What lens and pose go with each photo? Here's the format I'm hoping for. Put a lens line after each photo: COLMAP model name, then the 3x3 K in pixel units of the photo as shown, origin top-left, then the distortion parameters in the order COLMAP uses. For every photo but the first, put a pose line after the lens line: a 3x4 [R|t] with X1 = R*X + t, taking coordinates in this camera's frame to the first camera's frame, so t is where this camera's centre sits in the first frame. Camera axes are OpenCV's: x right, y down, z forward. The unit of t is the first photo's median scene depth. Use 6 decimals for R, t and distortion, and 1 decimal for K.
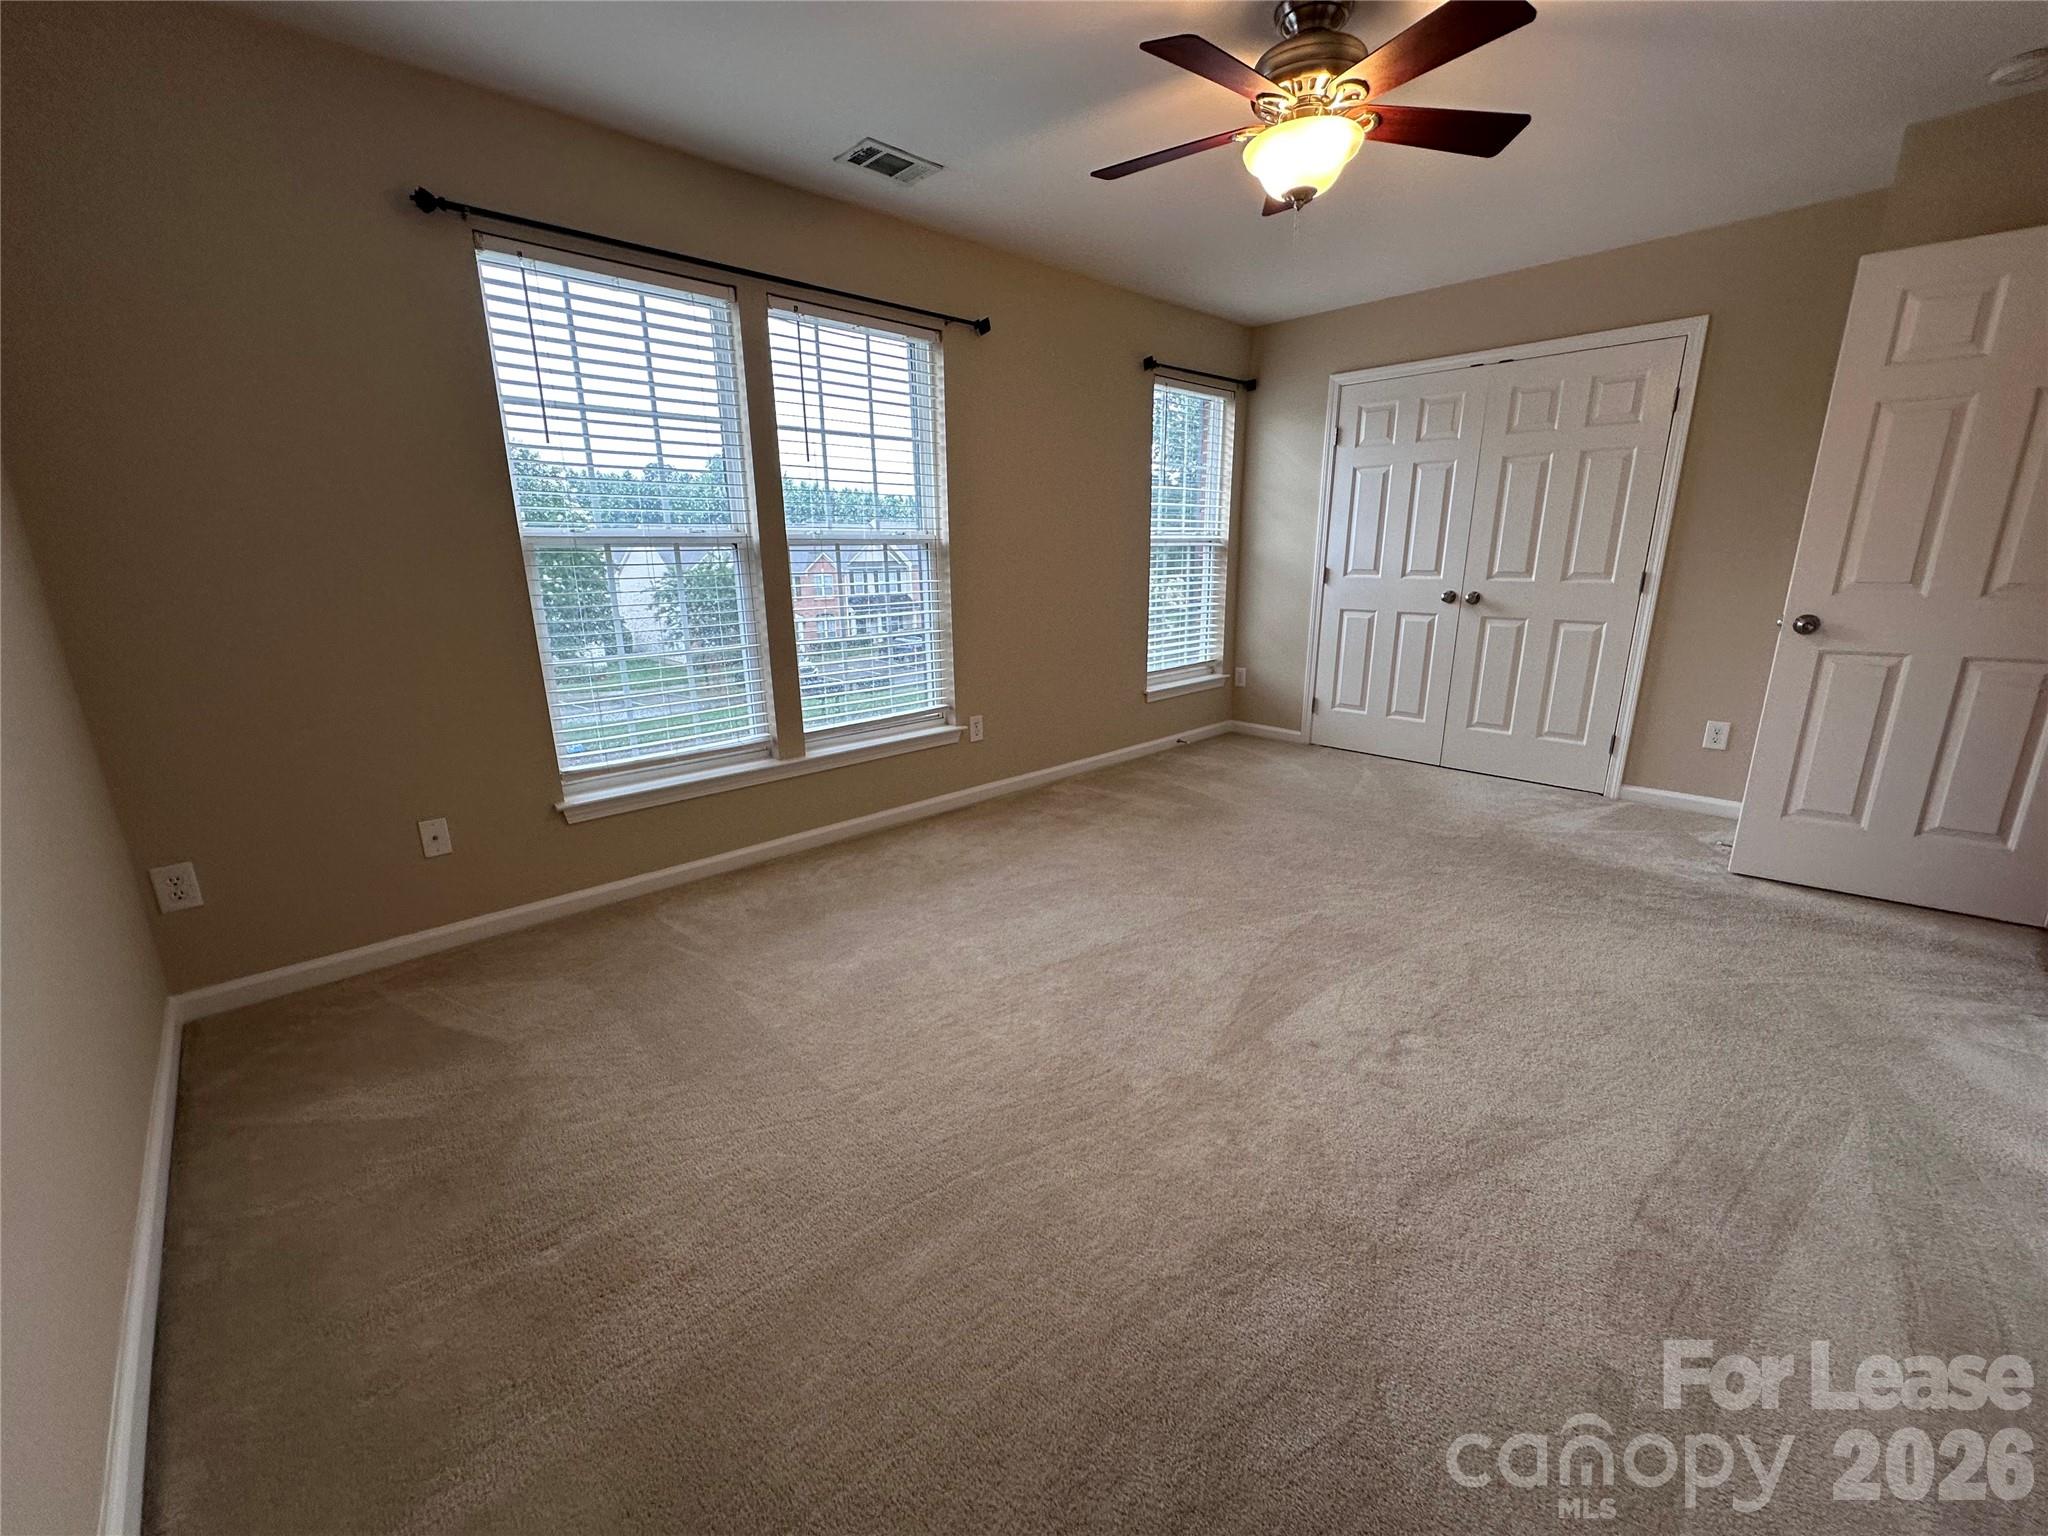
lens RADIAL K [[864.7, 0, 1026.2], [0, 864.7, 788.3], [0, 0, 1]] dist [0.000912, -0.000095]
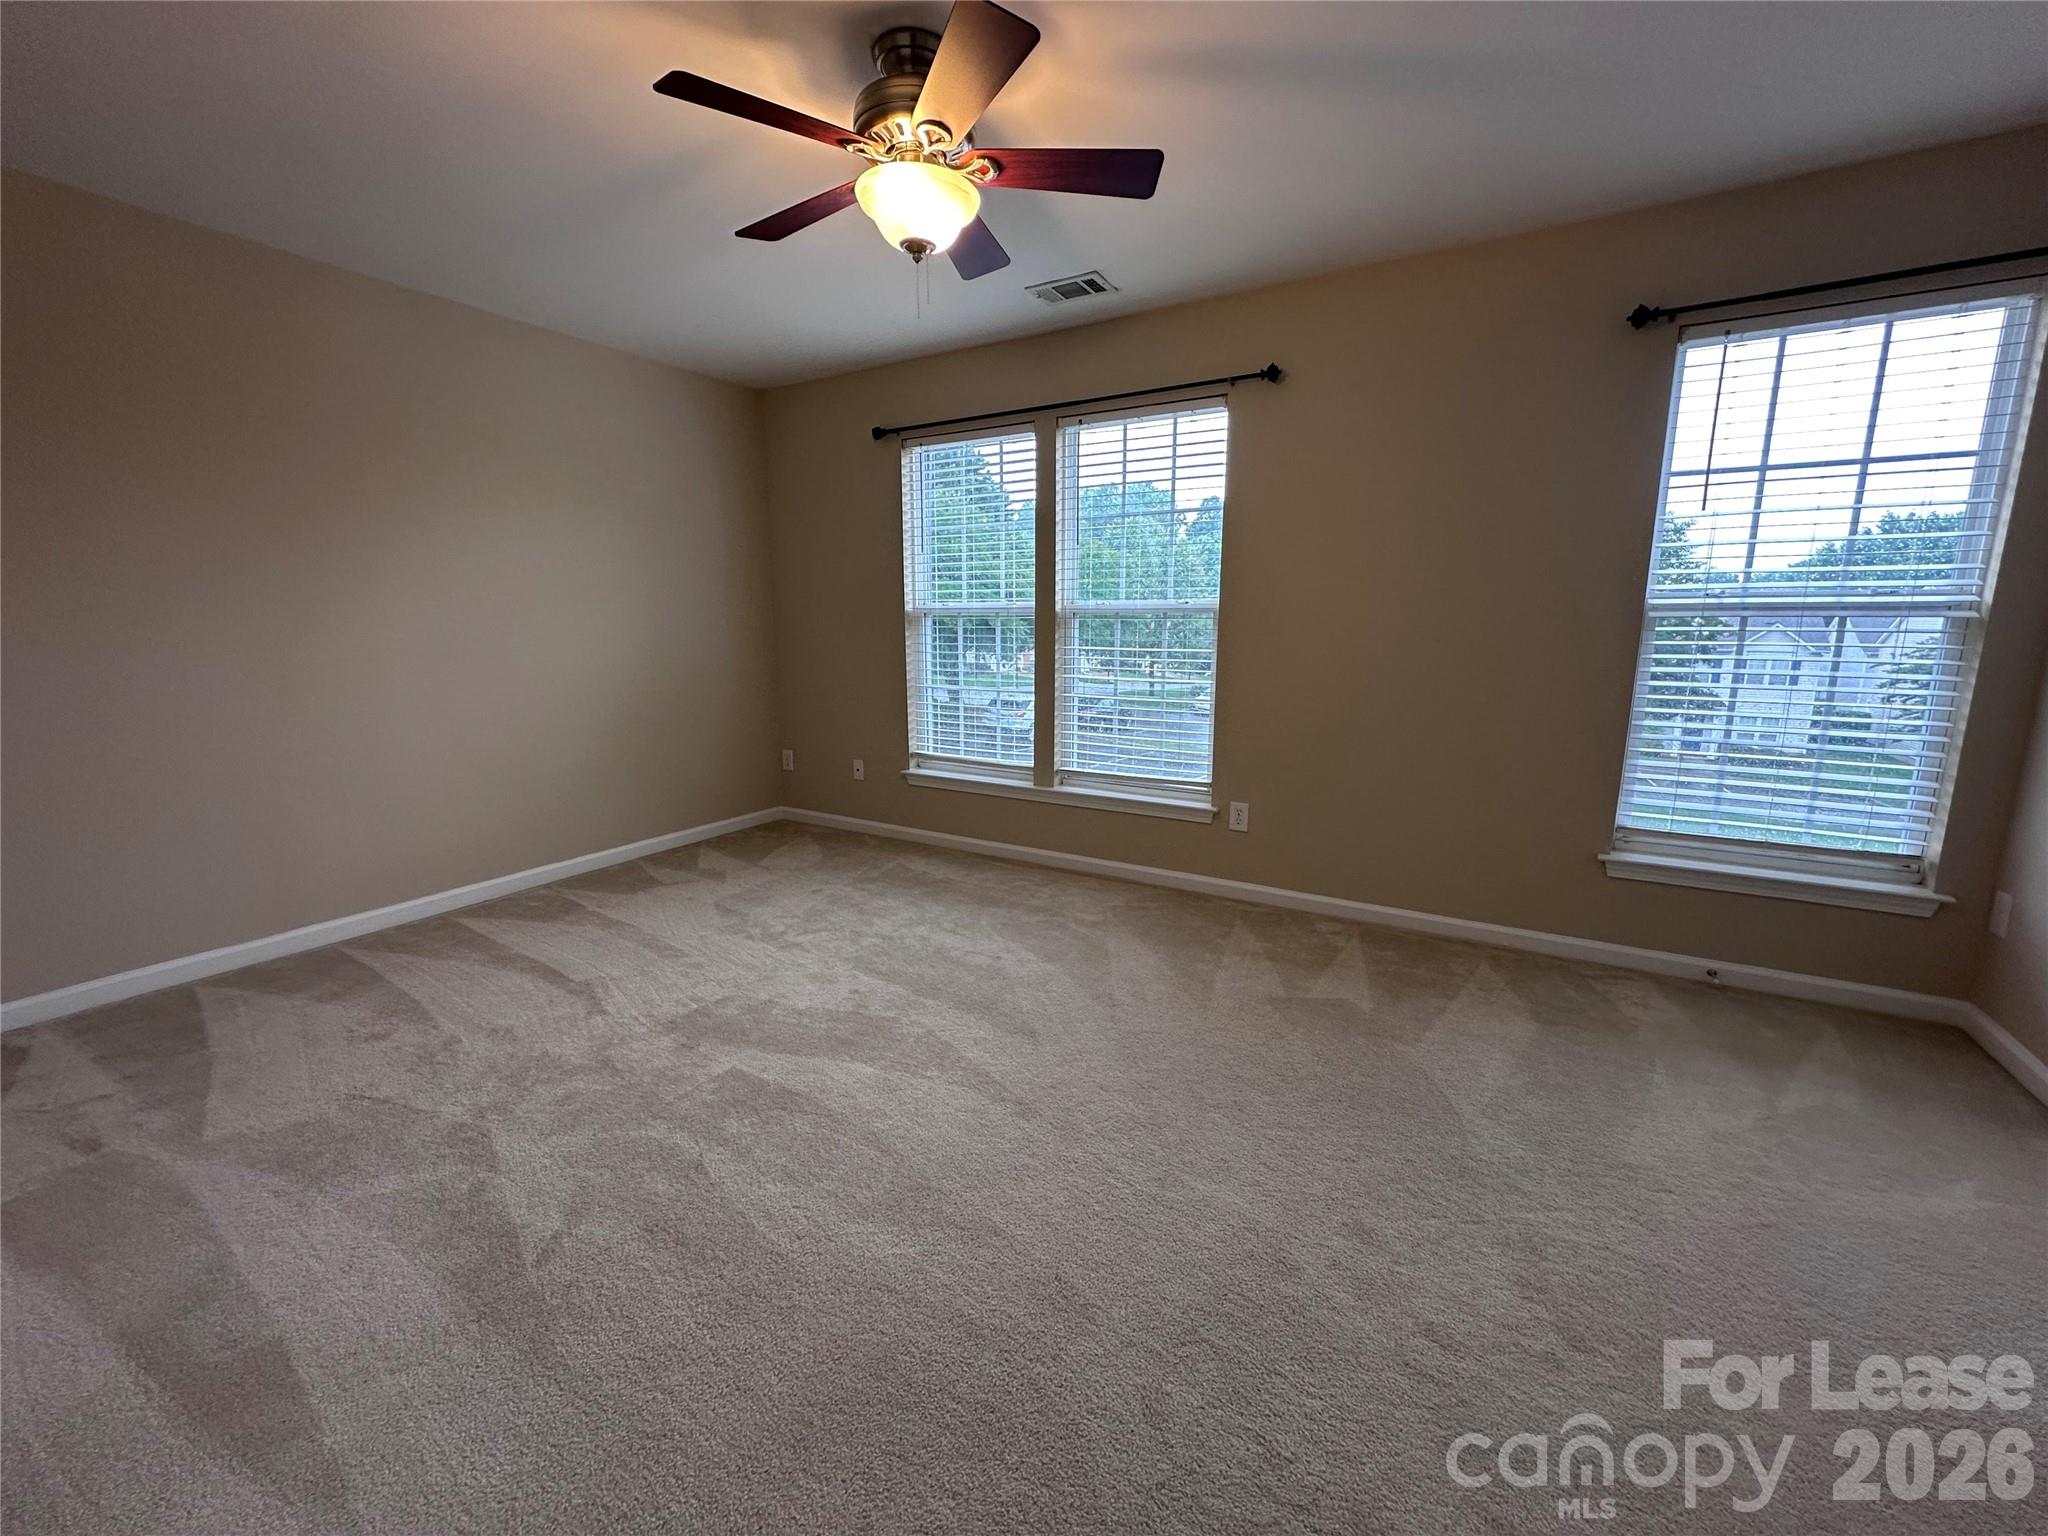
lens RADIAL K [[816.1, 0, 1023.4], [0, 816.1, 772.1], [0, 0, 1]] dist [-0.001772, -0.000245]
pose [[0.234309, 0.182874, -0.954807, 0.800112], [-0.267294, 0.956414, 0.117588, -0.178239], [0.934694, 0.227662, 0.272978, 0.649343]]
